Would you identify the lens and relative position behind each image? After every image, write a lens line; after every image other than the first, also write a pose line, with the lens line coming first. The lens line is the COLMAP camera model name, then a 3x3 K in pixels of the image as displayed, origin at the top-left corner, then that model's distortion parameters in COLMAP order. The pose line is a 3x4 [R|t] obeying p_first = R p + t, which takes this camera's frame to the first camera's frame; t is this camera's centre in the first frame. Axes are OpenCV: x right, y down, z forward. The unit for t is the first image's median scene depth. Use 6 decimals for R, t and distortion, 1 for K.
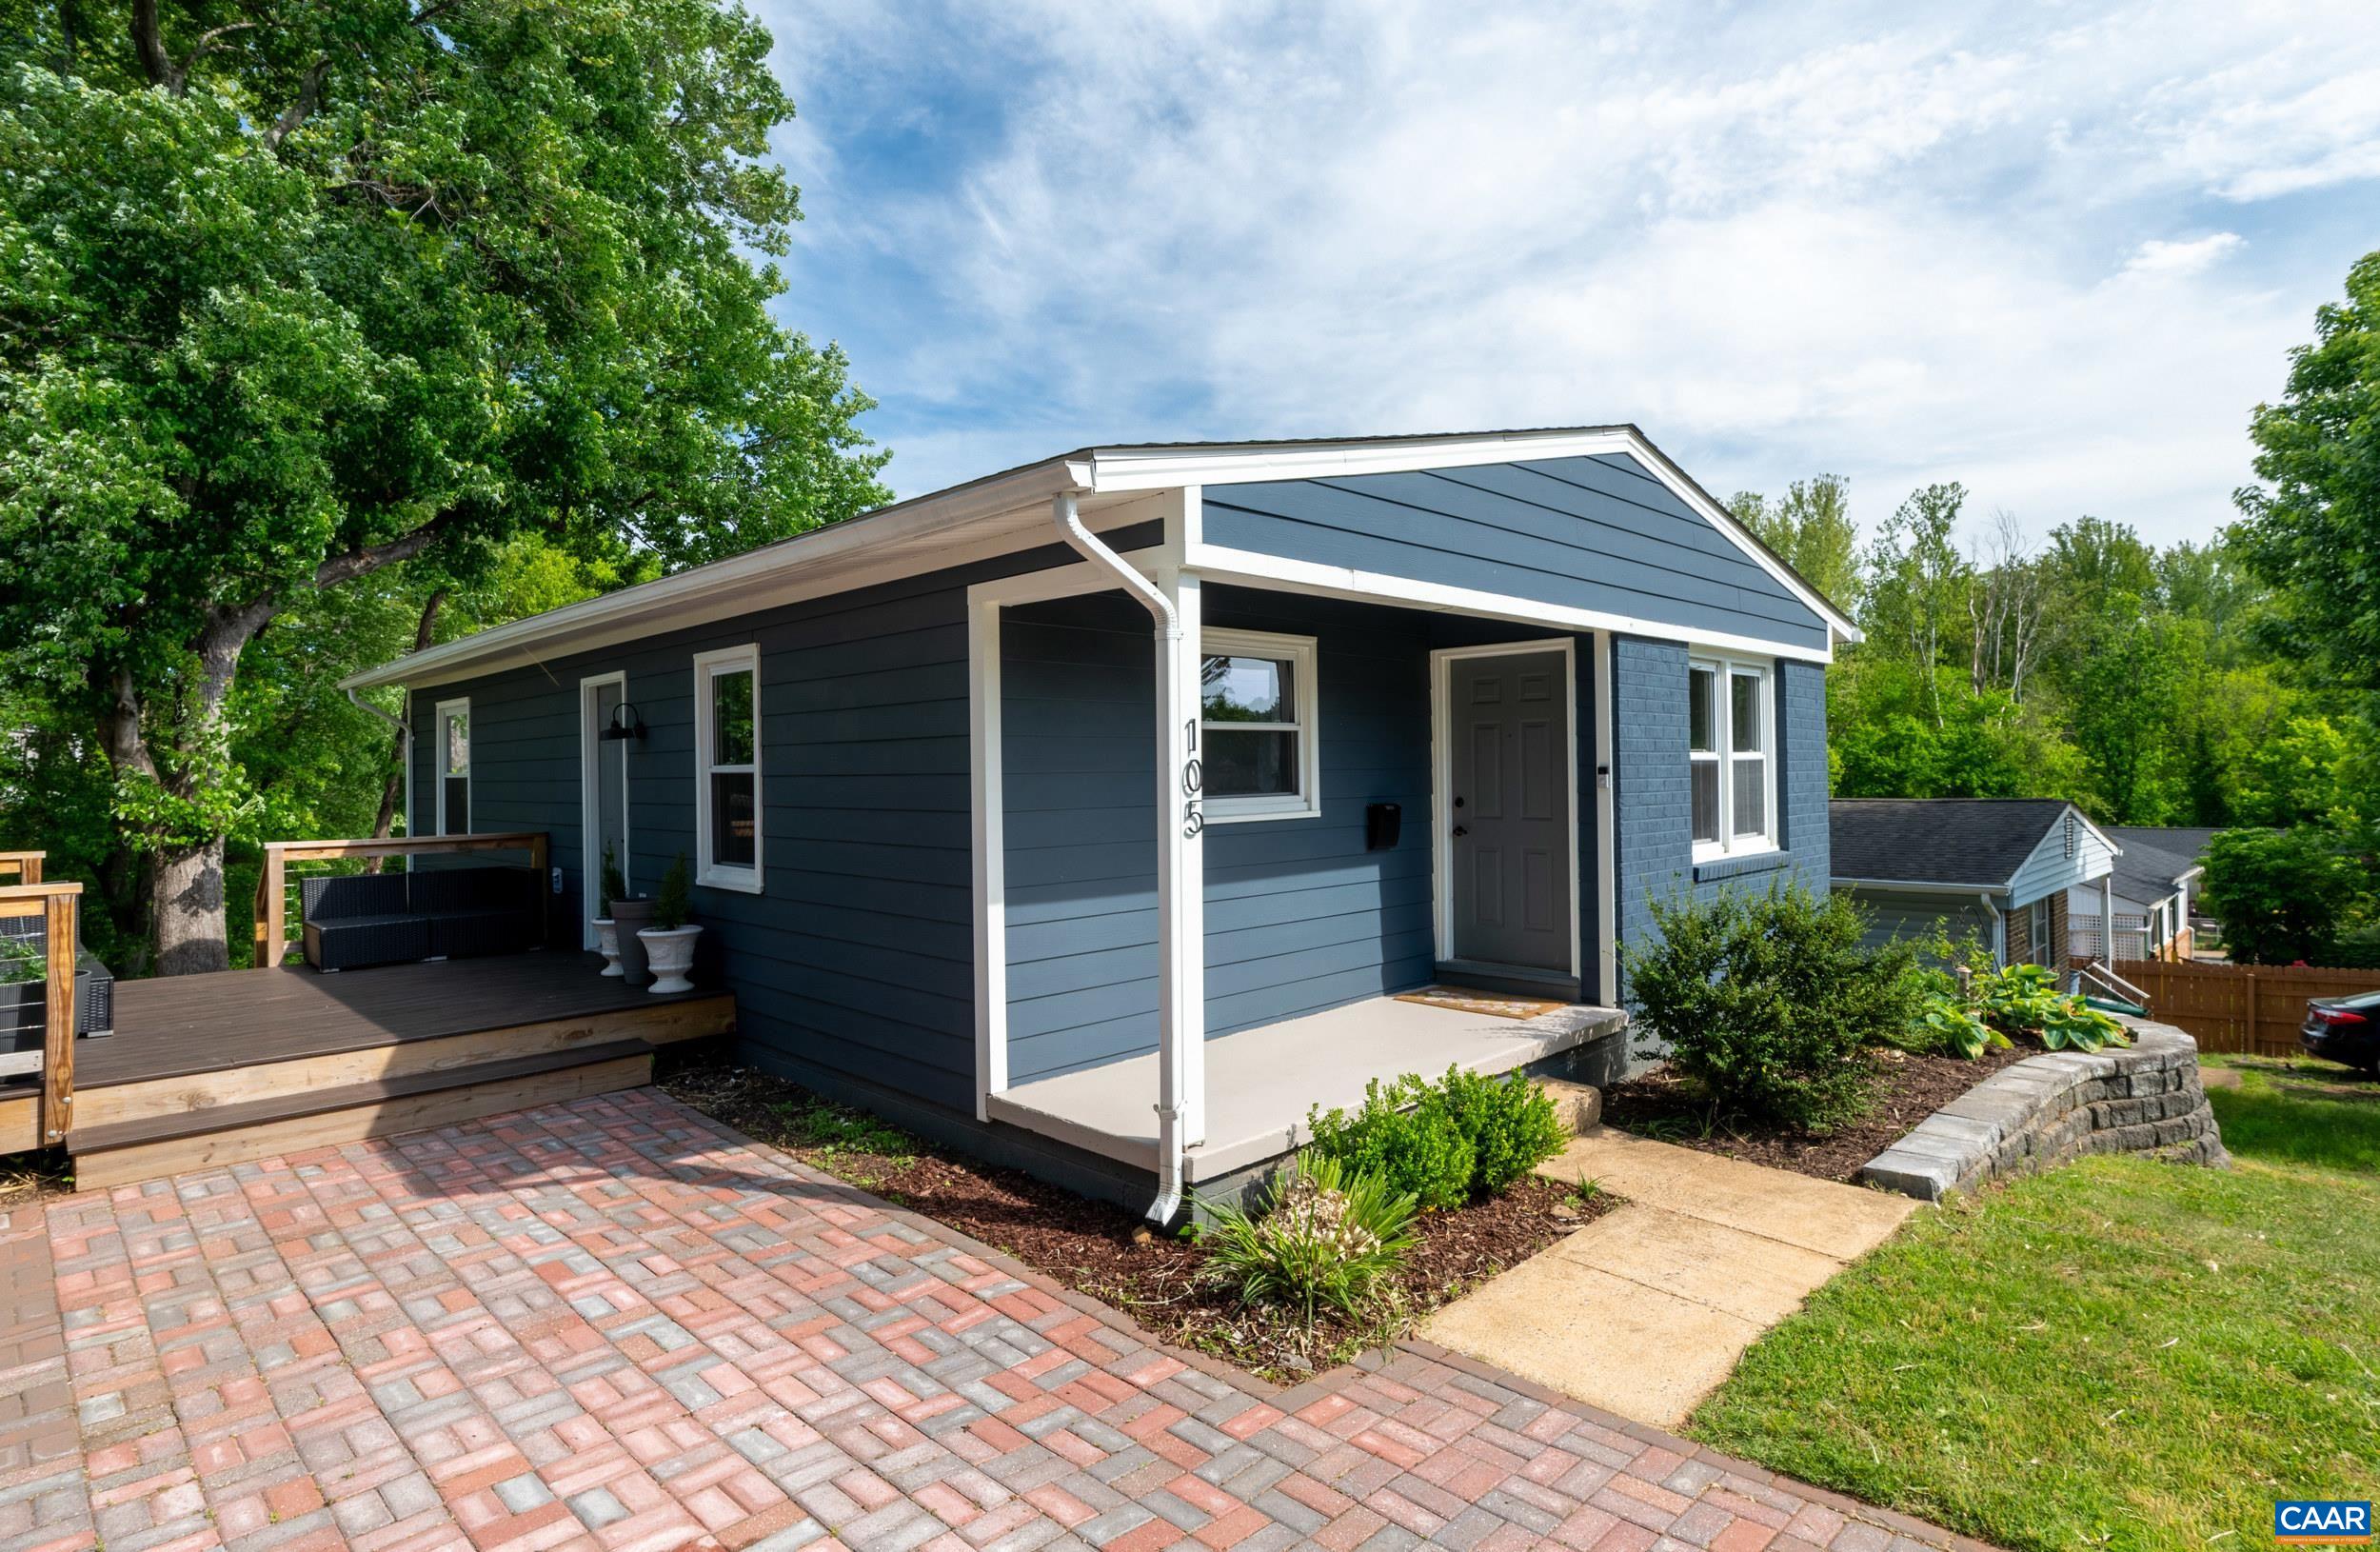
lens RADIAL K [[1200.5, 0, 1214.3], [0, 1200.5, 760.1], [0, 0, 1]] dist [-0.000711, 0.001167]
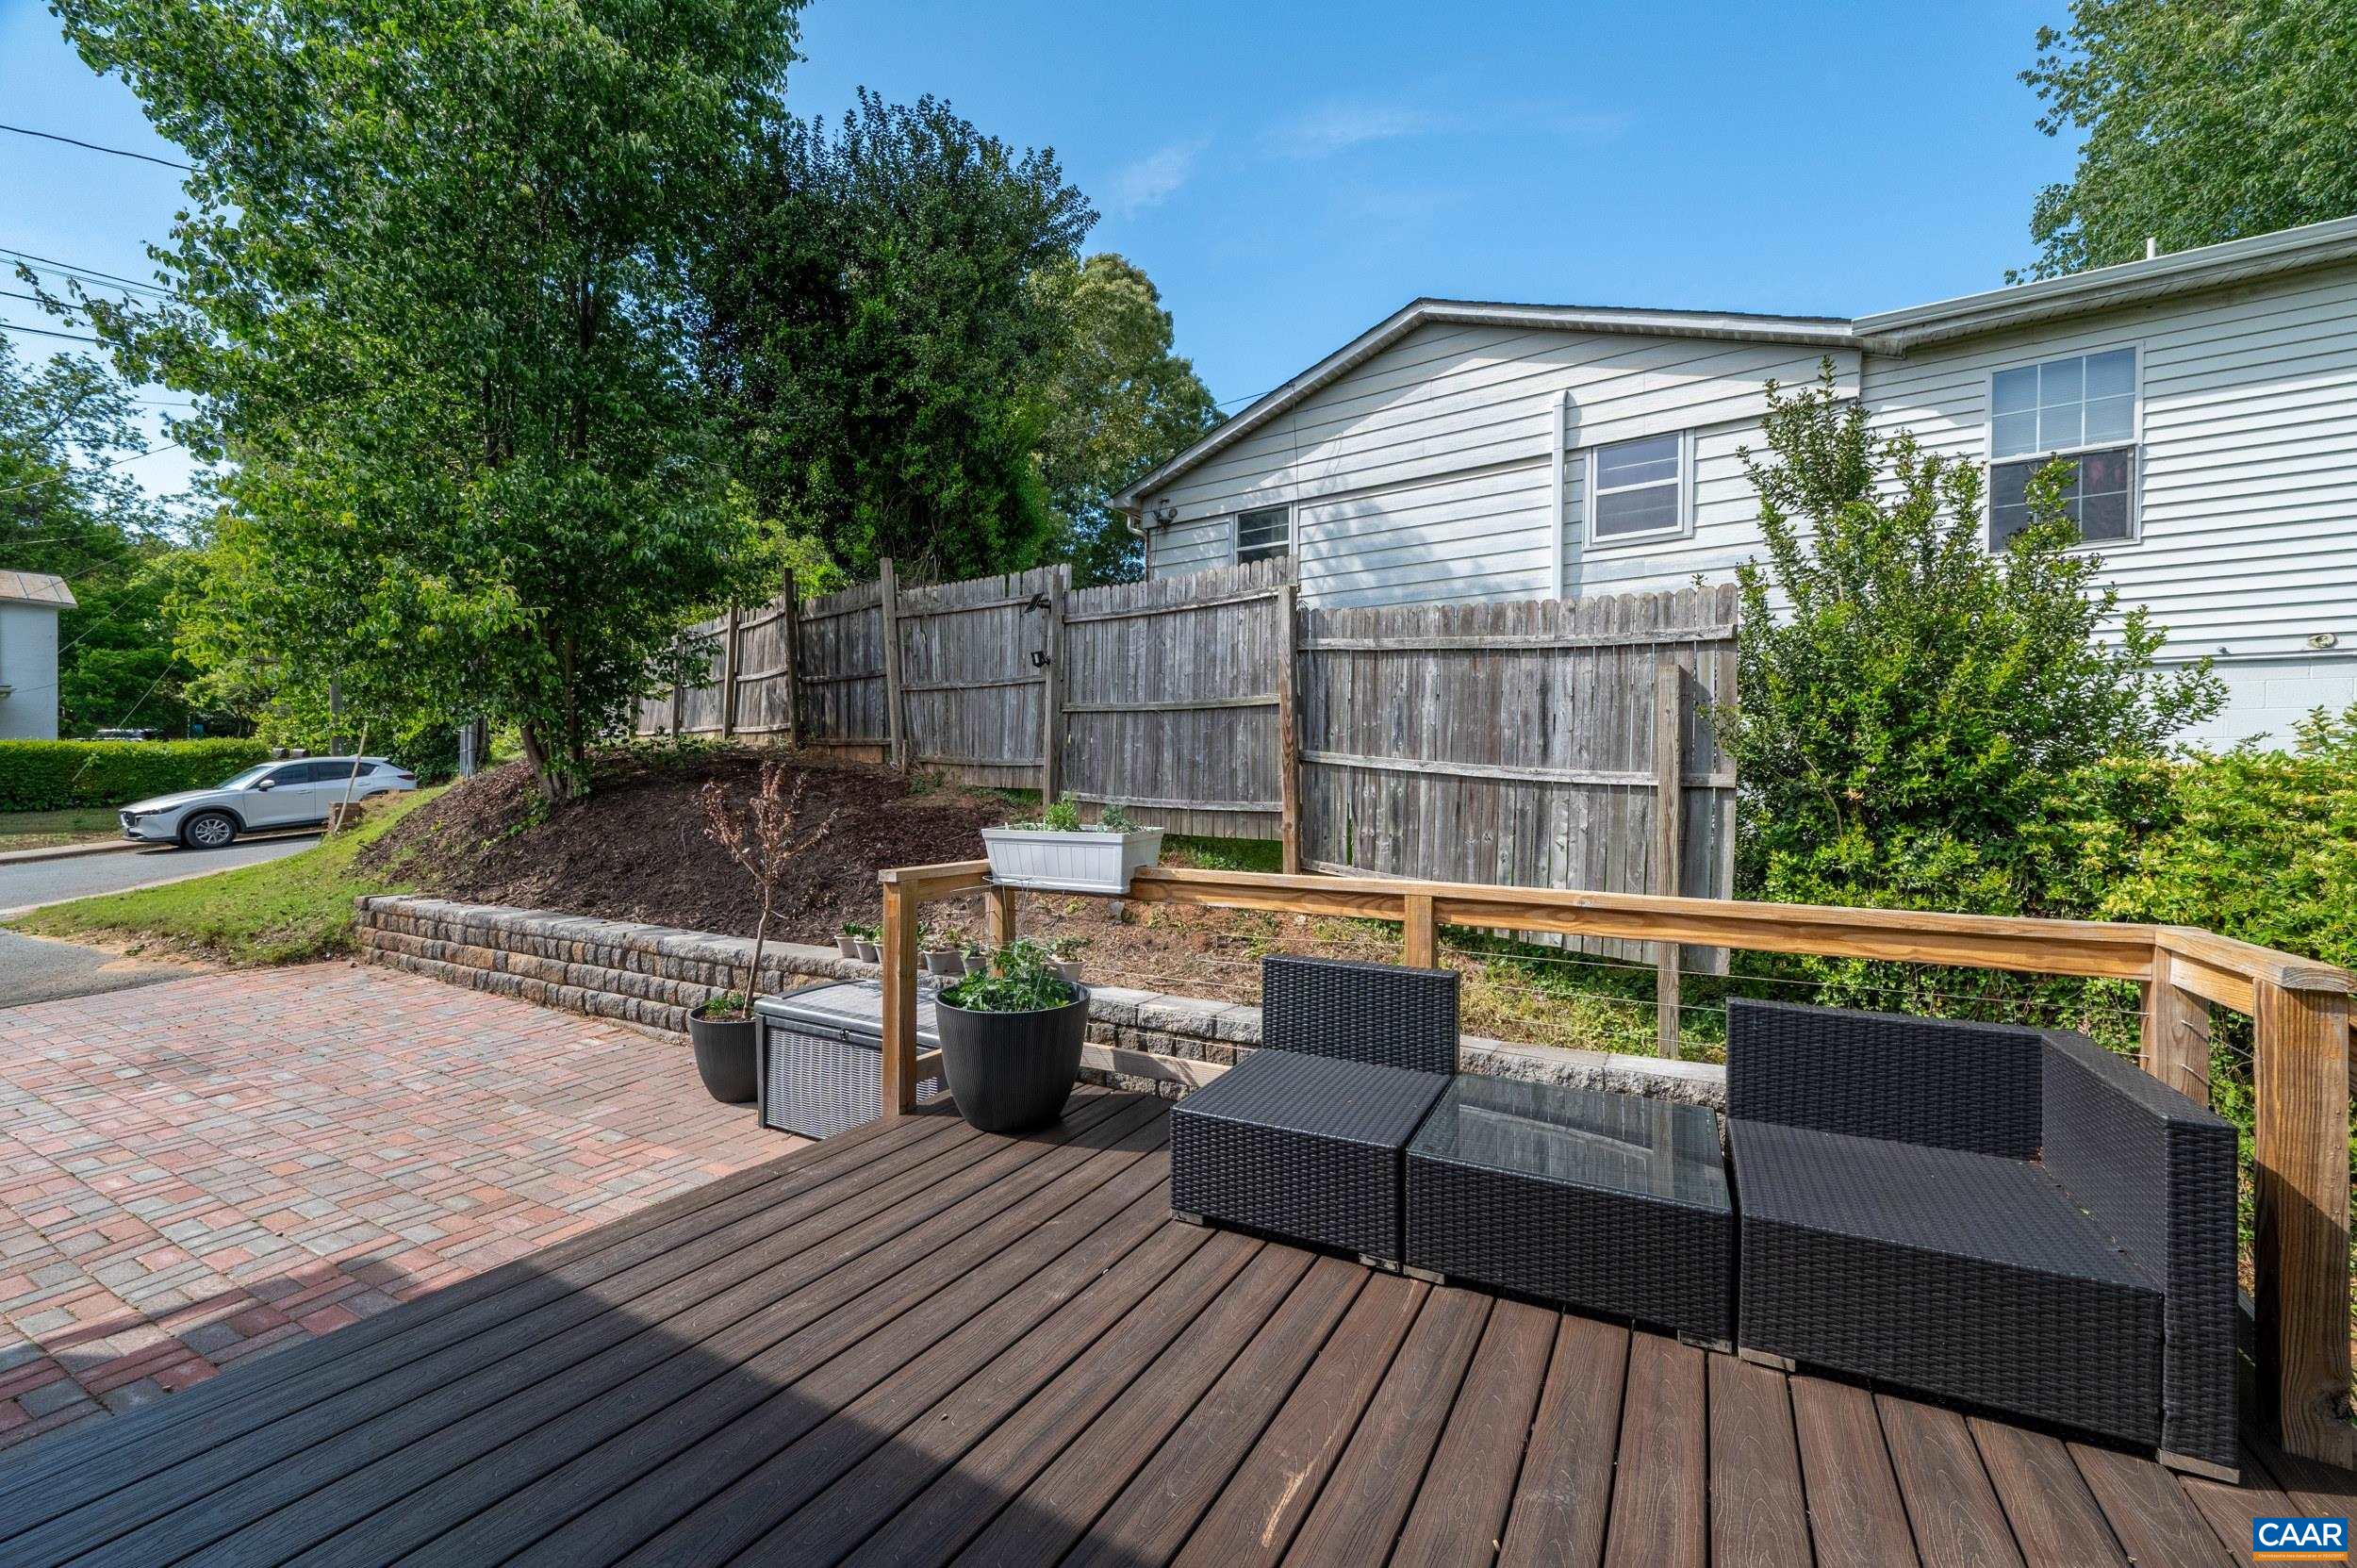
lens RADIAL K [[924.5, 0, 1178.7], [0, 924.5, 788.8], [0, 0, 1]] dist [-0.002182, 0.000549]
pose [[-0.964321, 0.001010, -0.264733, -0.698088], [0.003739, 0.999945, -0.009805, 0.038756], [0.264709, -0.010445, -0.964272, 1.193972]]
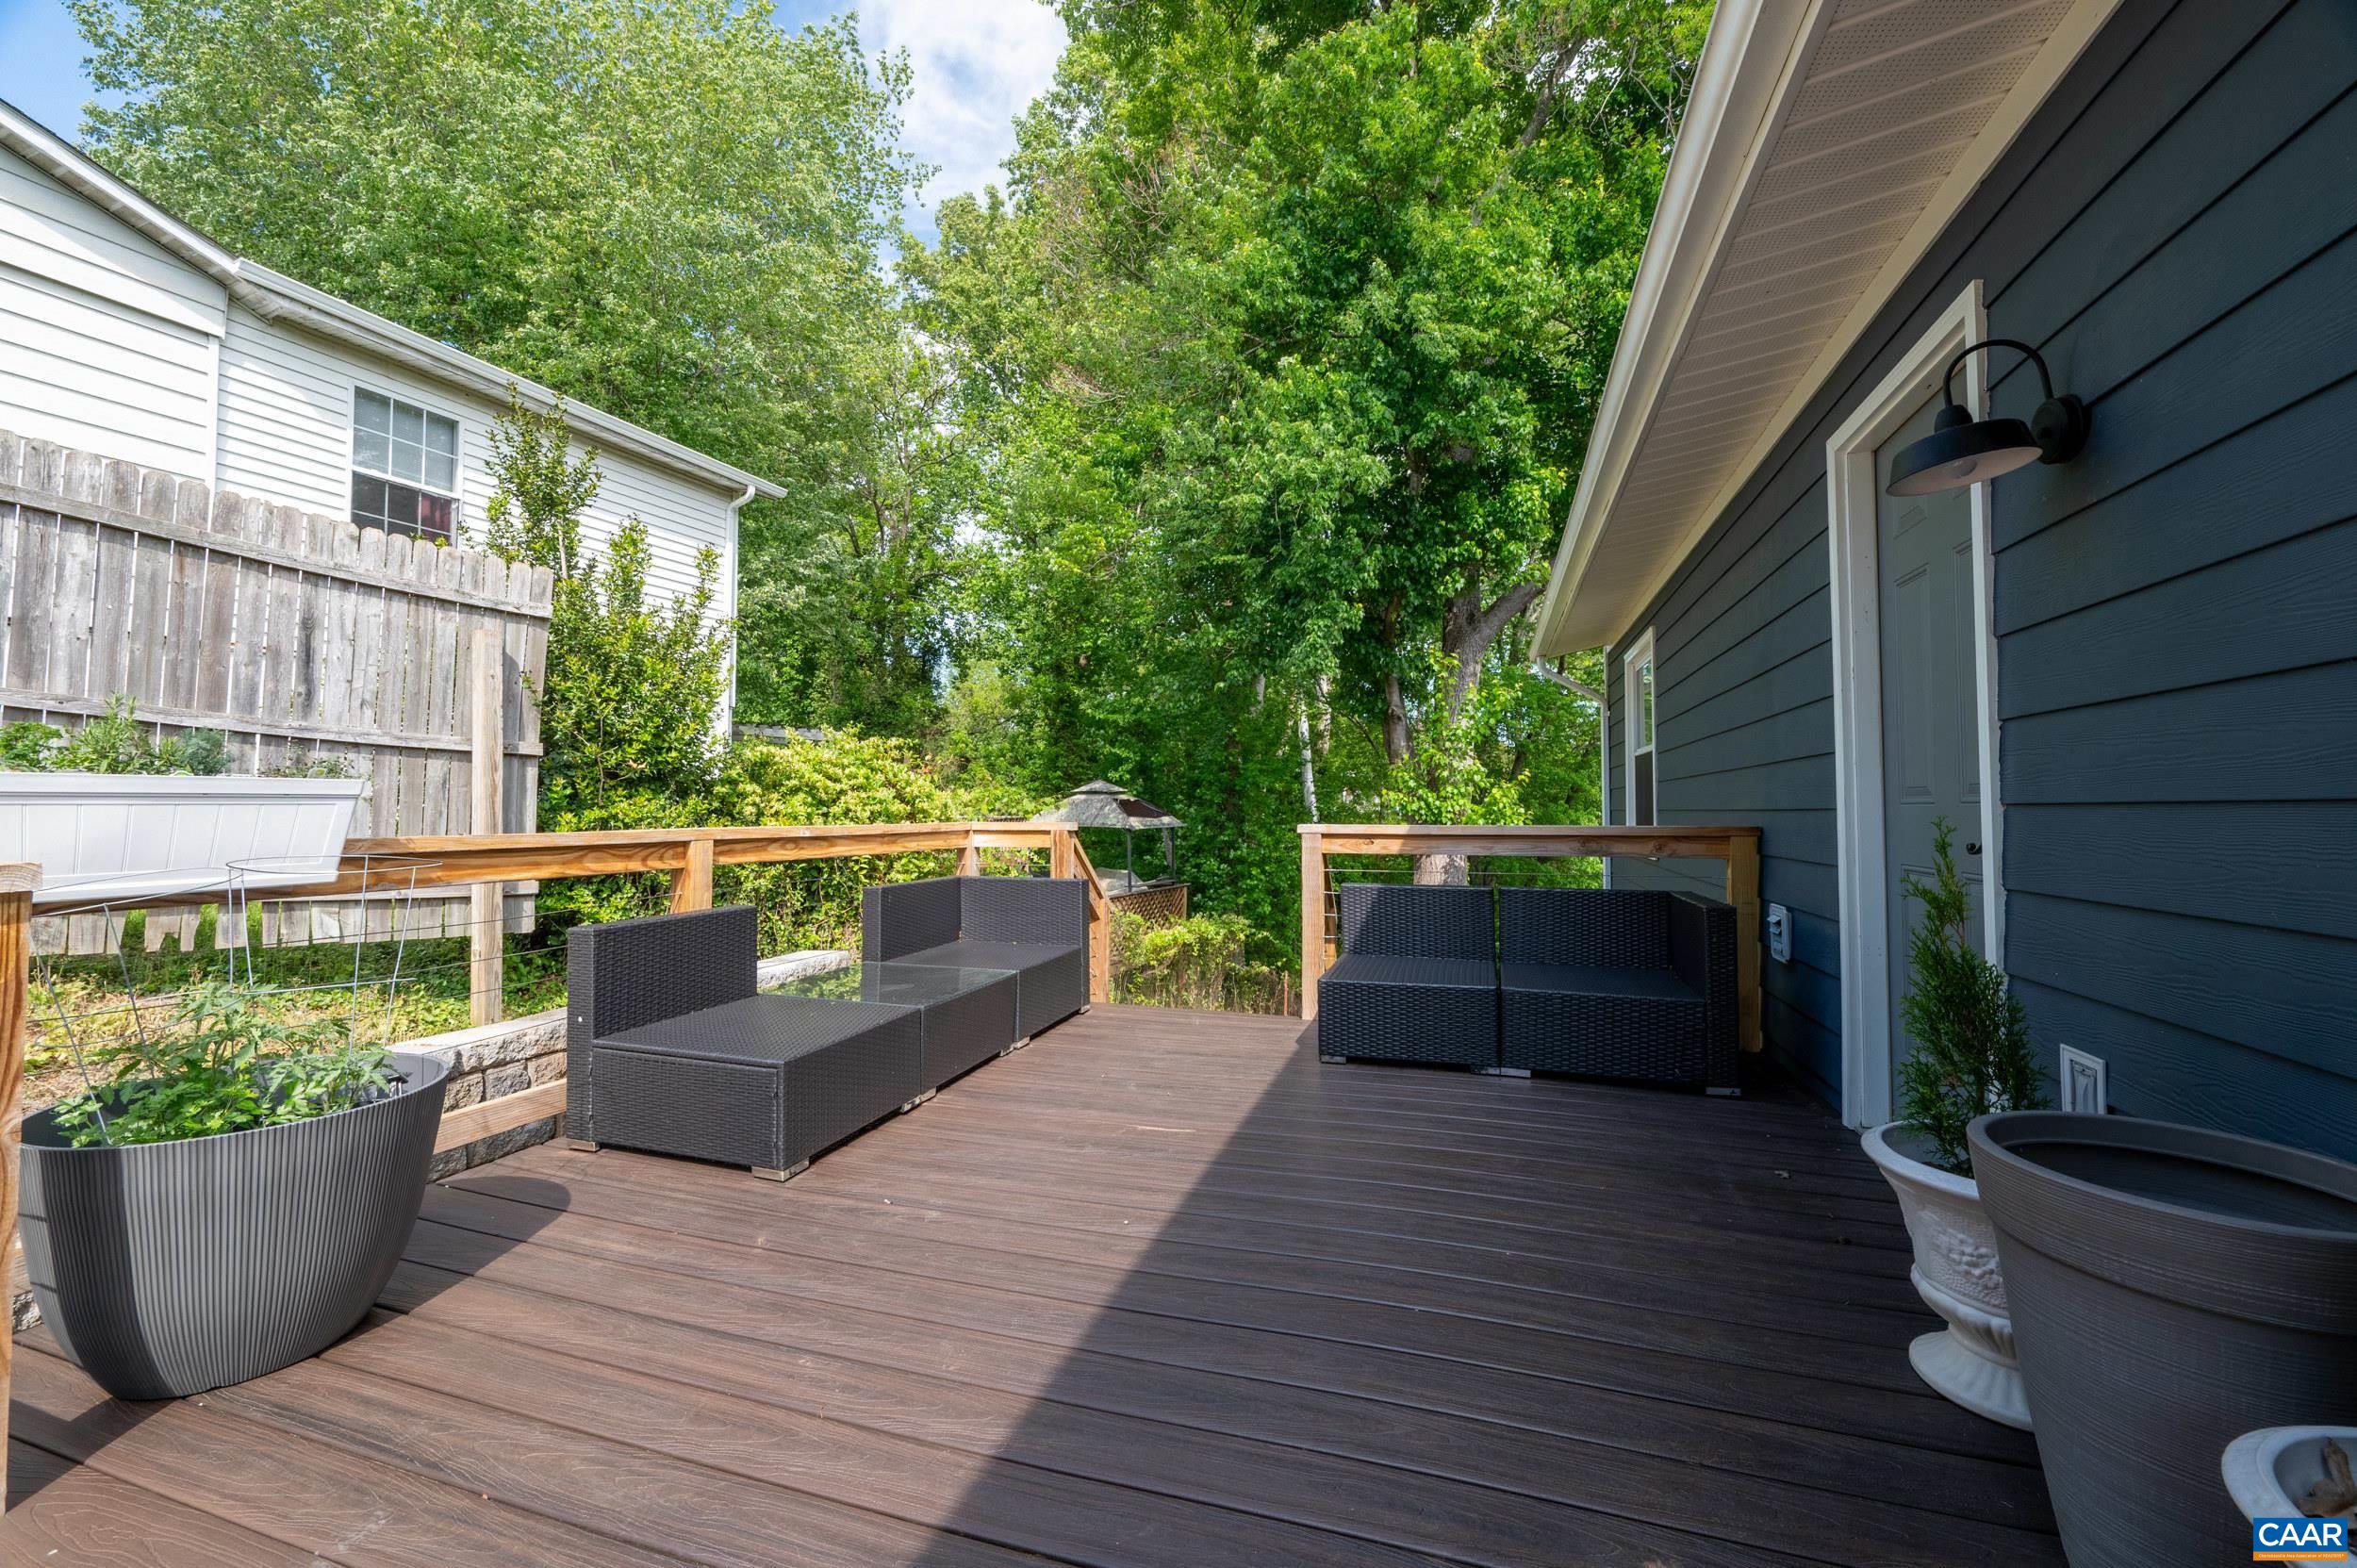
lens RADIAL K [[924.5, 0, 1178.7], [0, 924.5, 788.8], [0, 0, 1]] dist [-0.002182, 0.000549]
pose [[0.442556, -0.009656, -0.896689, -0.437834], [0.004430, 0.999953, -0.008581, 0.062923], [0.896730, -0.000175, 0.442578, 0.841571]]
